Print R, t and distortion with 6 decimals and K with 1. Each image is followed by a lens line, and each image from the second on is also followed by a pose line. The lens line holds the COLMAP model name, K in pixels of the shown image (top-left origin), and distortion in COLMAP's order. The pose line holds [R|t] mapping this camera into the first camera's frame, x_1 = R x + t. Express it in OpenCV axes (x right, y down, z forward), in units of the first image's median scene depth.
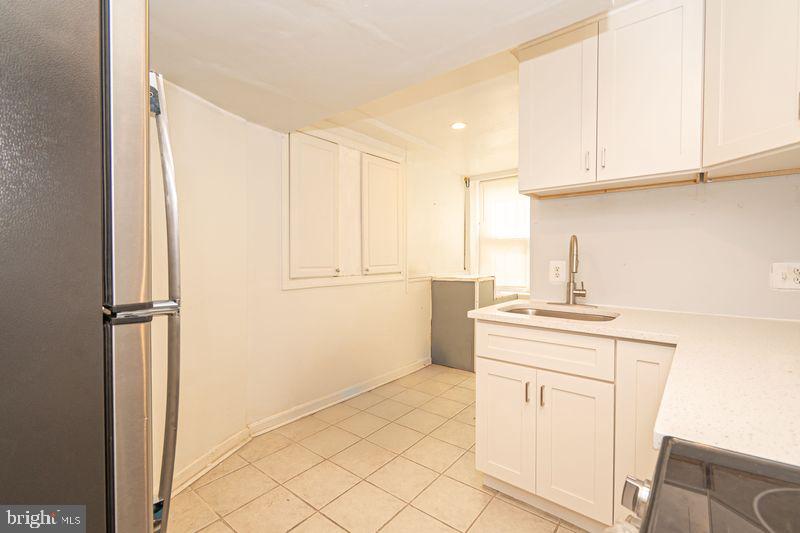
lens RADIAL K [[352.0, 0, 400.9], [0, 352.0, 265.3], [0, 0, 1]] dist [0.000633, -0.000347]
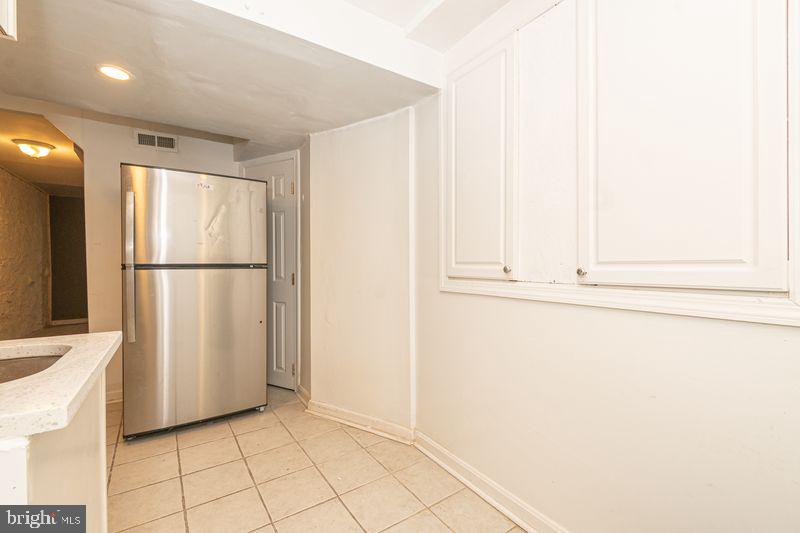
lens RADIAL K [[352.0, 0, 402.4], [0, 352.0, 267.4], [0, 0, 1]] dist [0.000633, -0.000347]
pose [[-0.286611, 0.014960, -0.957930, 0.413429], [-0.014424, 0.999697, 0.019928, 0.003288], [0.957938, 0.019529, -0.286309, 1.084404]]
